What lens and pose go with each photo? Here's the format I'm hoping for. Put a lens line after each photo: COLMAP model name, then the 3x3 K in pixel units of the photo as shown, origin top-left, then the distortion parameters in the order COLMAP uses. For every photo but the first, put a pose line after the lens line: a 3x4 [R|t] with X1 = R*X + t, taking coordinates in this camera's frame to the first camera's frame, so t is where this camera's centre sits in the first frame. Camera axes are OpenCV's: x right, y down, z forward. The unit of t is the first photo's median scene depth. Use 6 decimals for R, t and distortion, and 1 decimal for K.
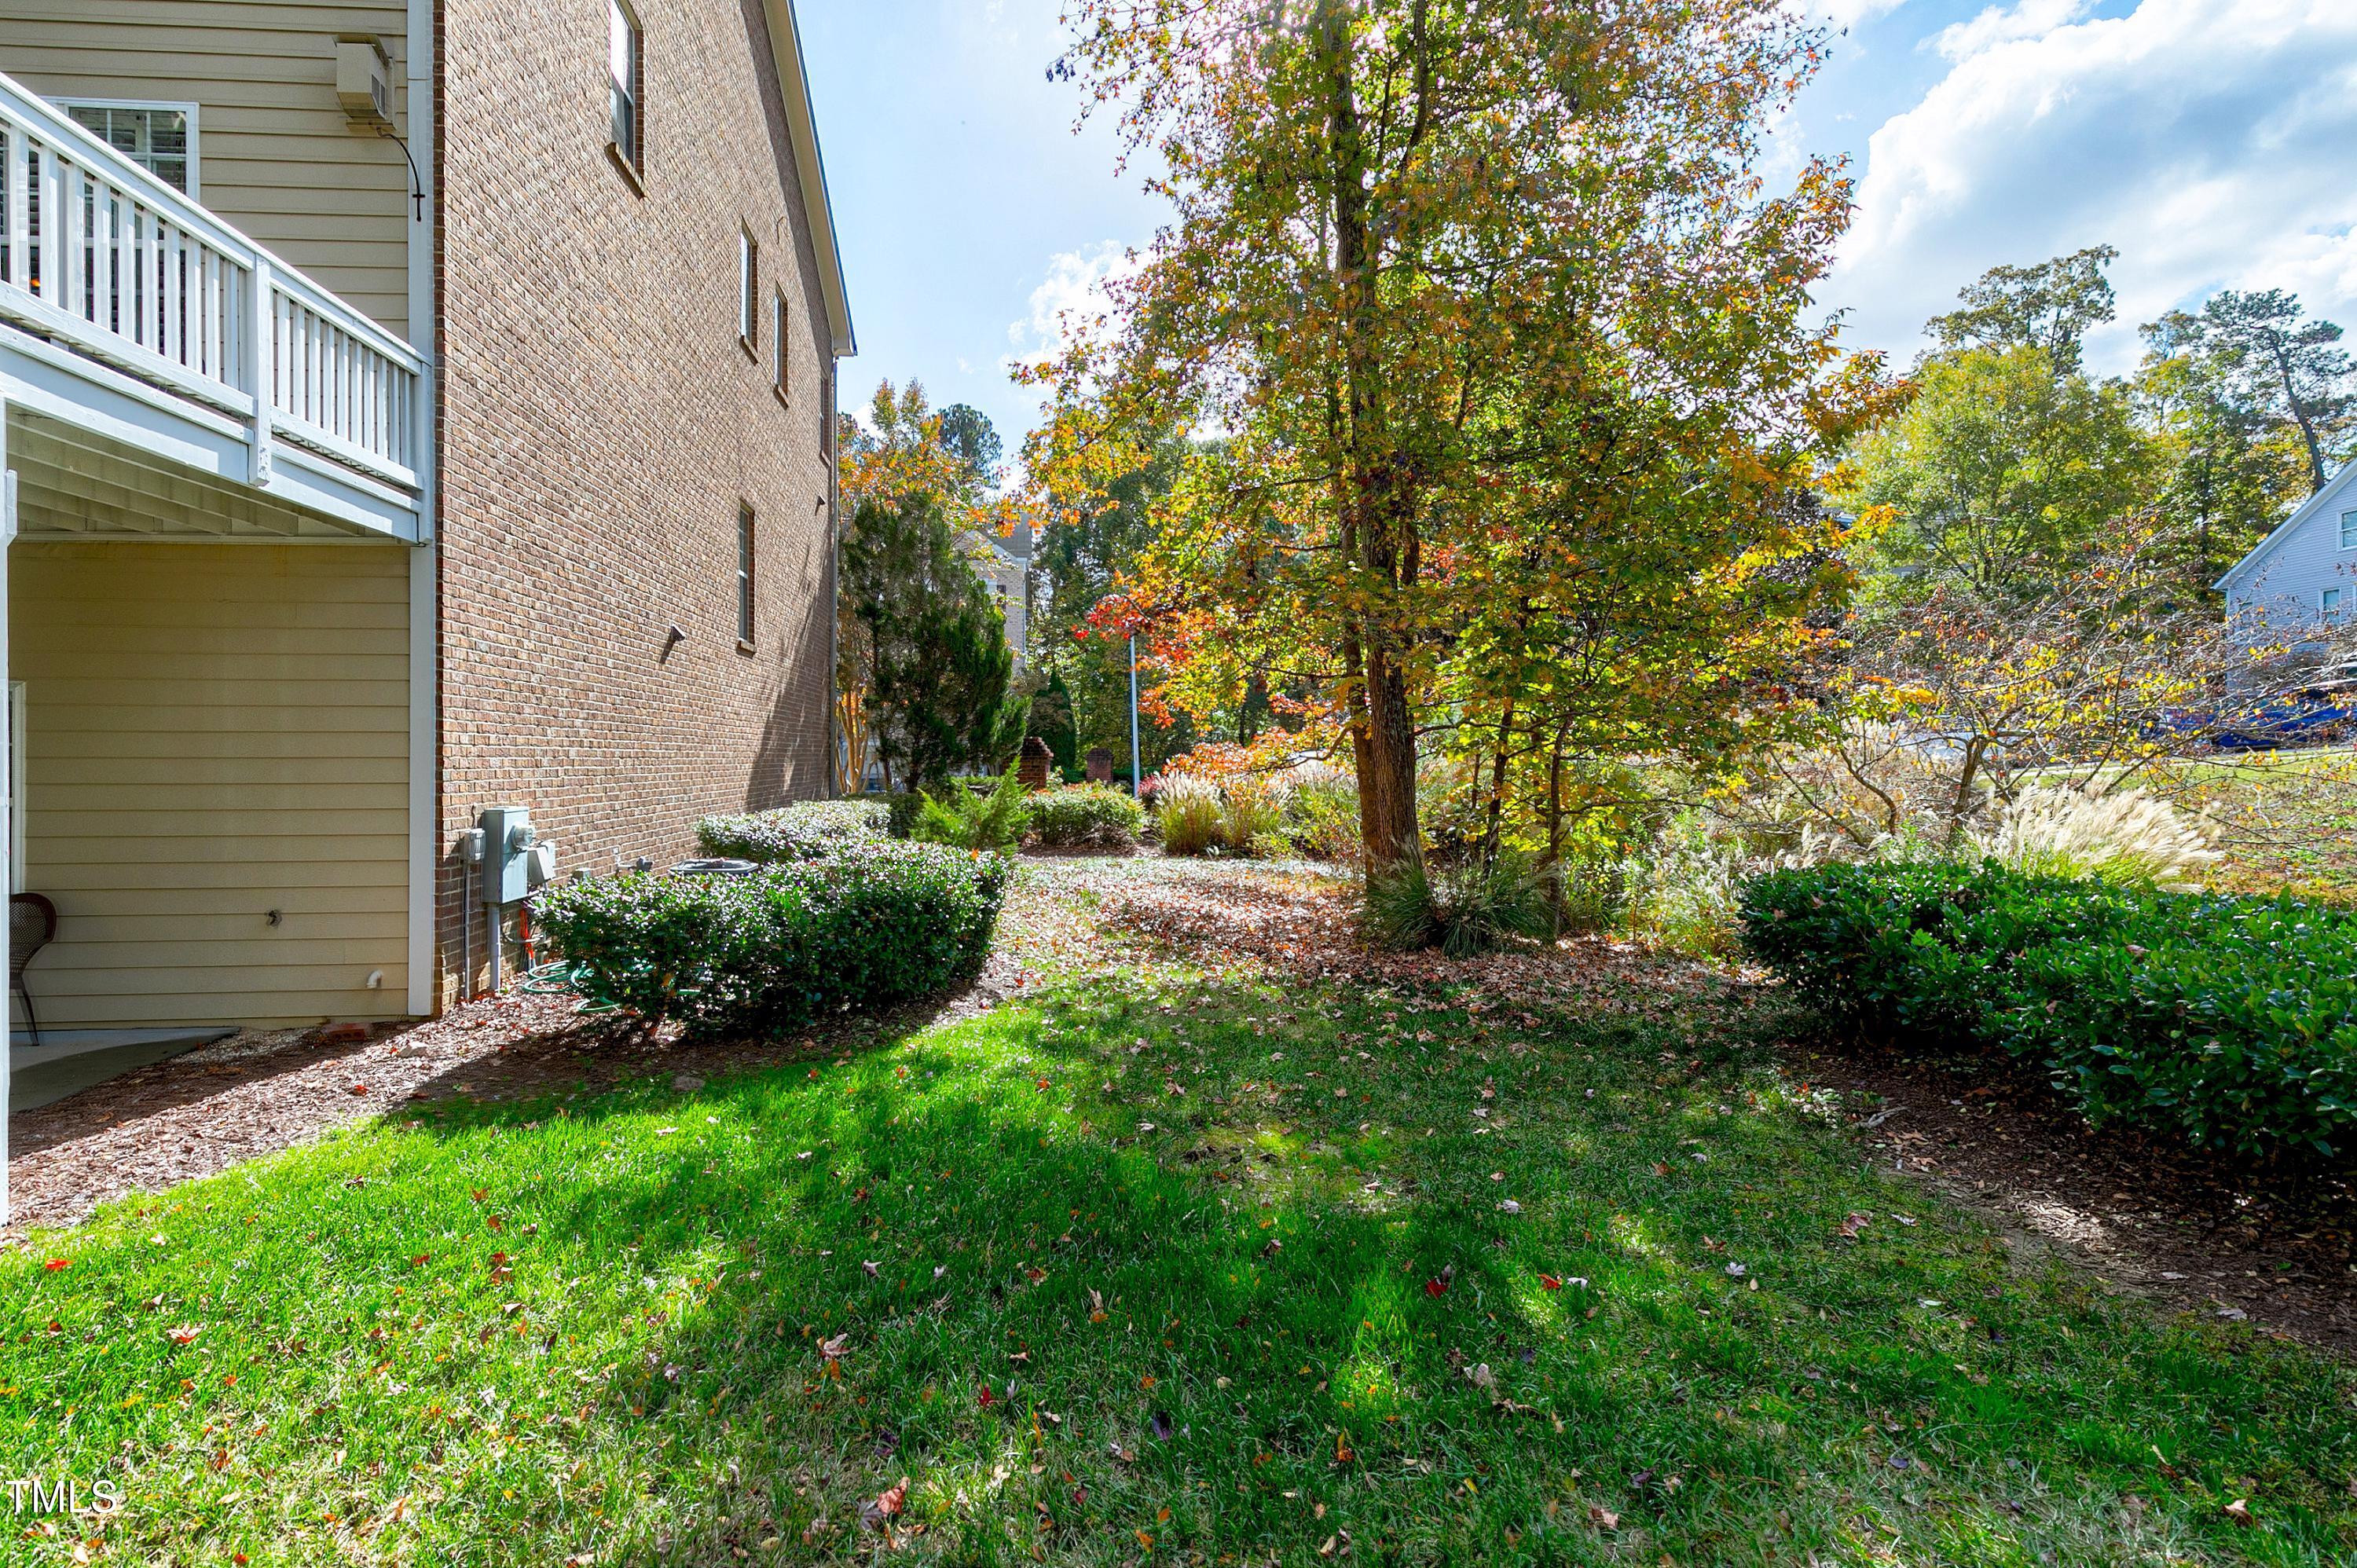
lens RADIAL K [[1073.6, 0, 921.4], [0, 1073.6, 738.0], [0, 0, 1]] dist [0.003268, 0.000087]
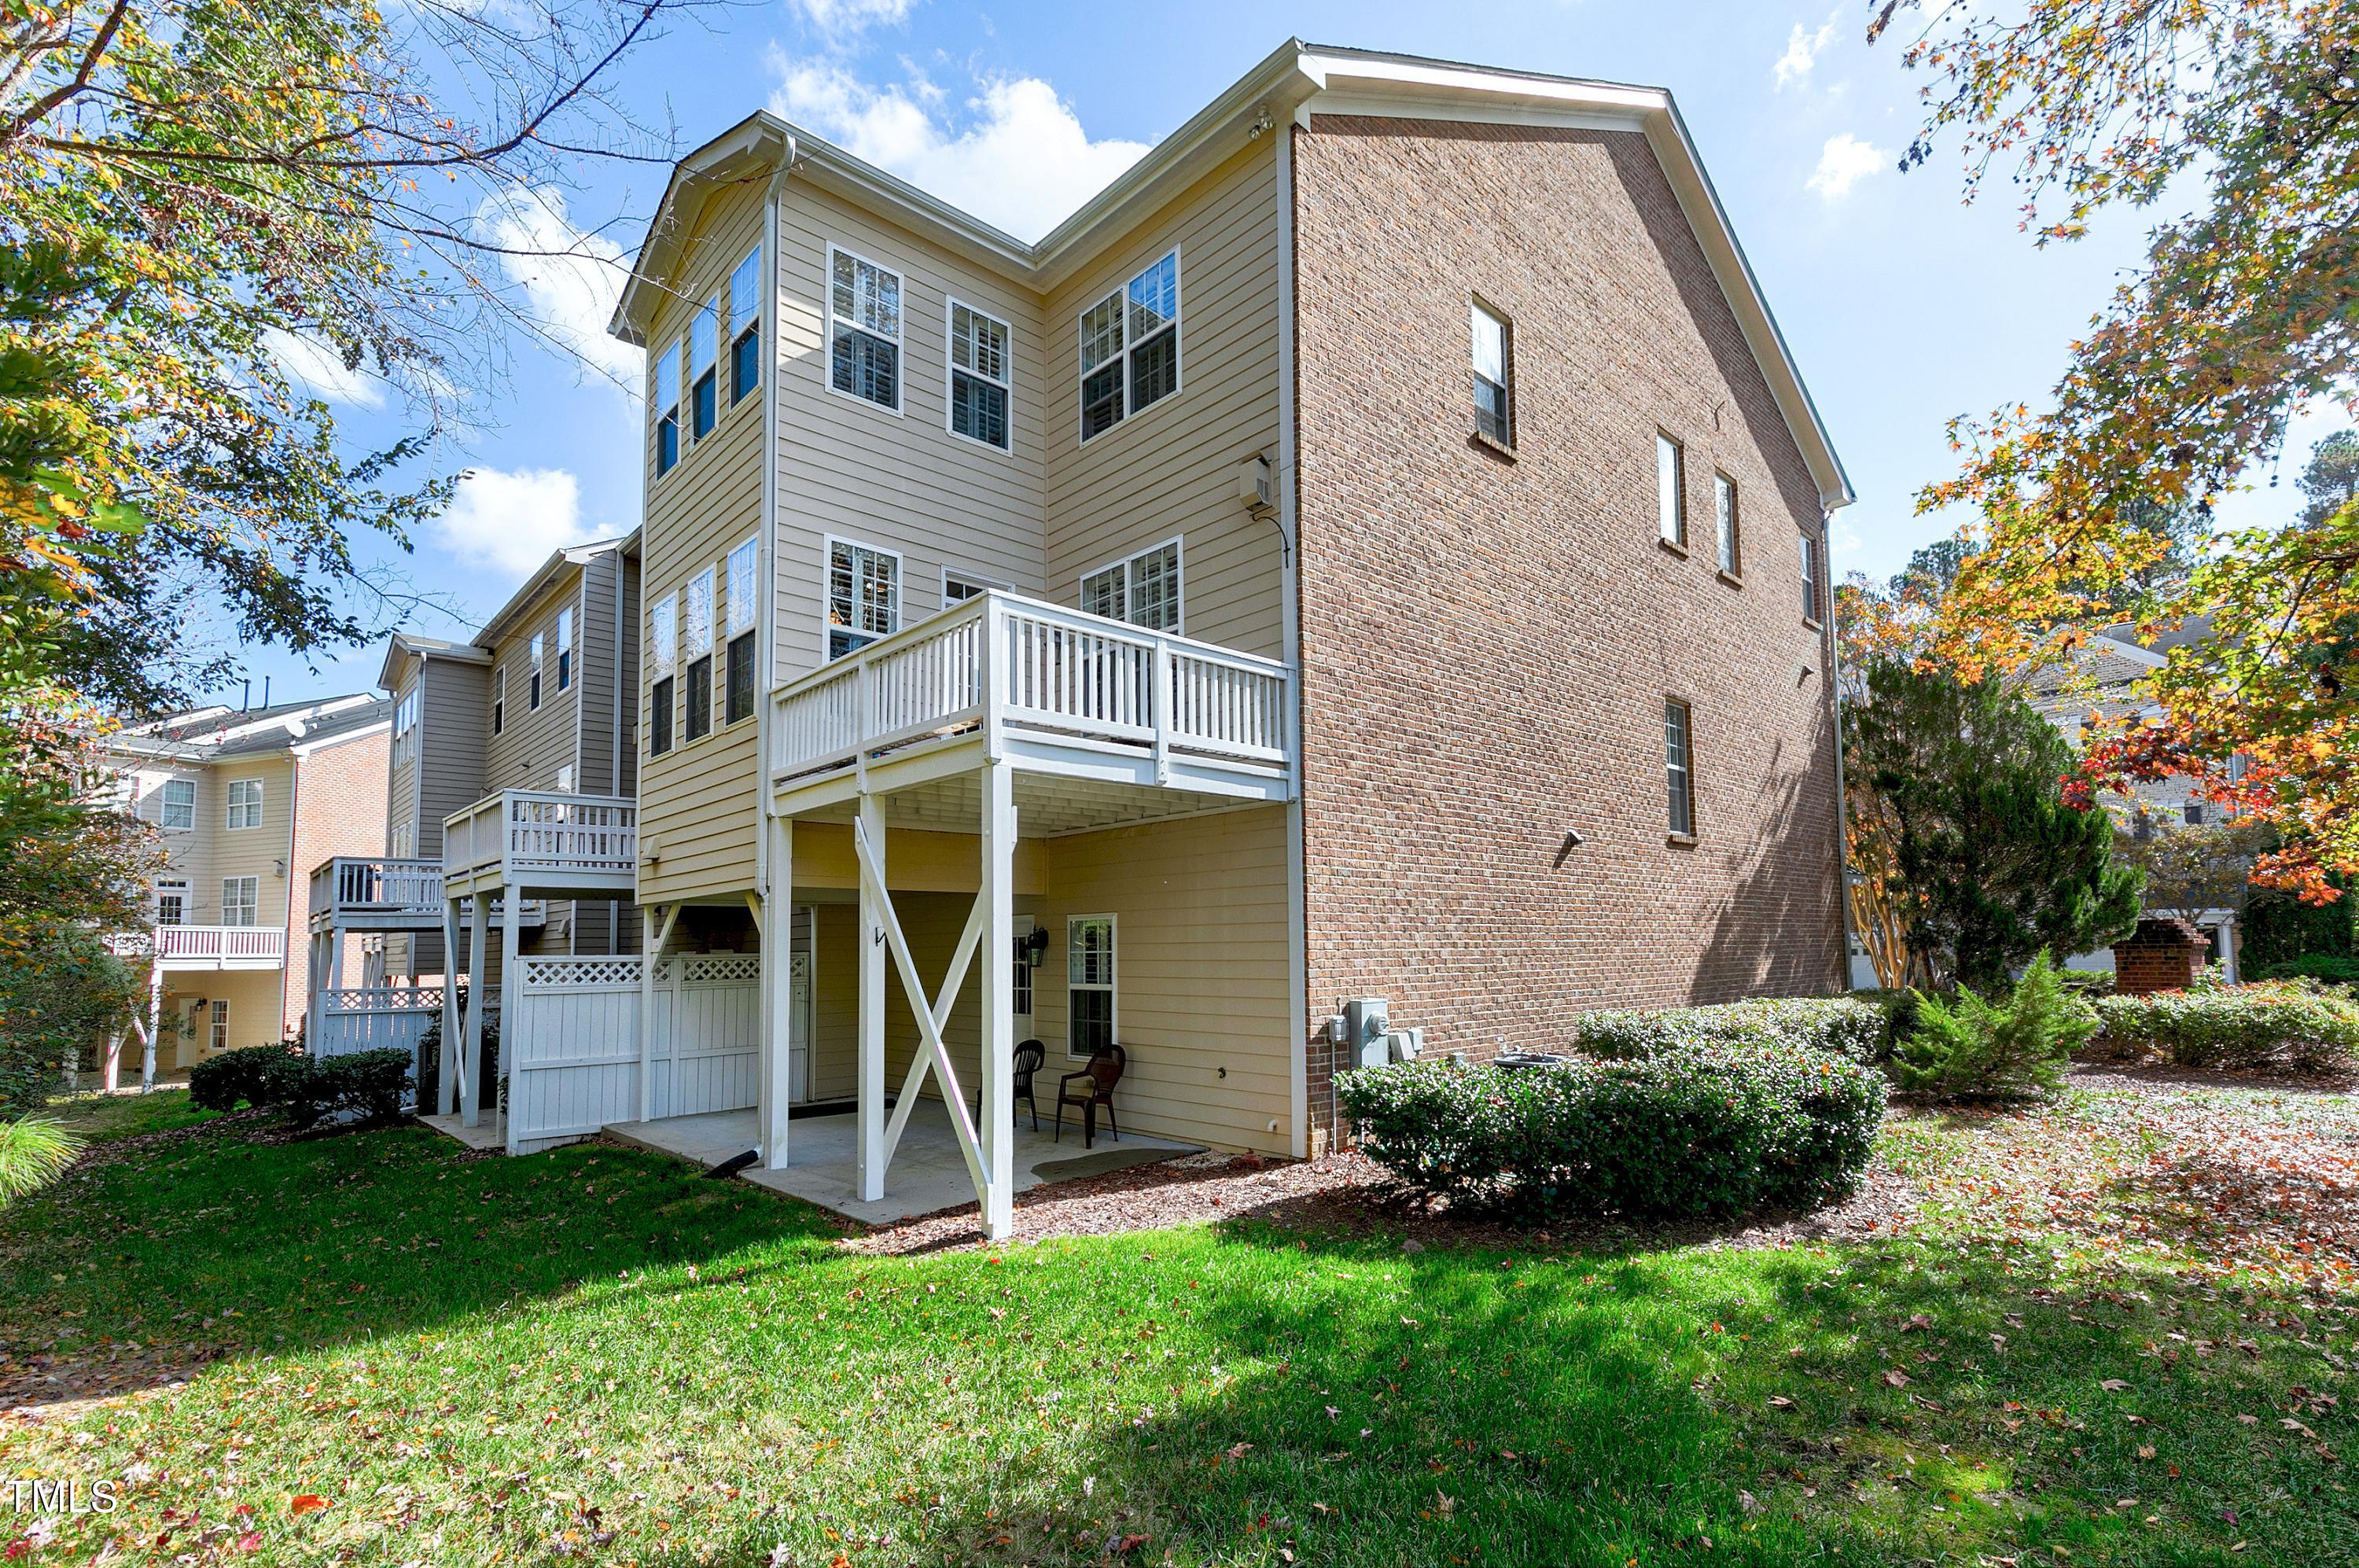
lens RADIAL K [[1093.0, 0, 1315.6], [0, 1093.0, 829.5], [0, 0, 1]] dist [0.010451, -0.006162]
pose [[0.672540, -0.081489, -0.735561, 0.557271], [0.027388, 0.995979, -0.085299, -0.026872], [0.739554, 0.037222, 0.672067, 0.098088]]
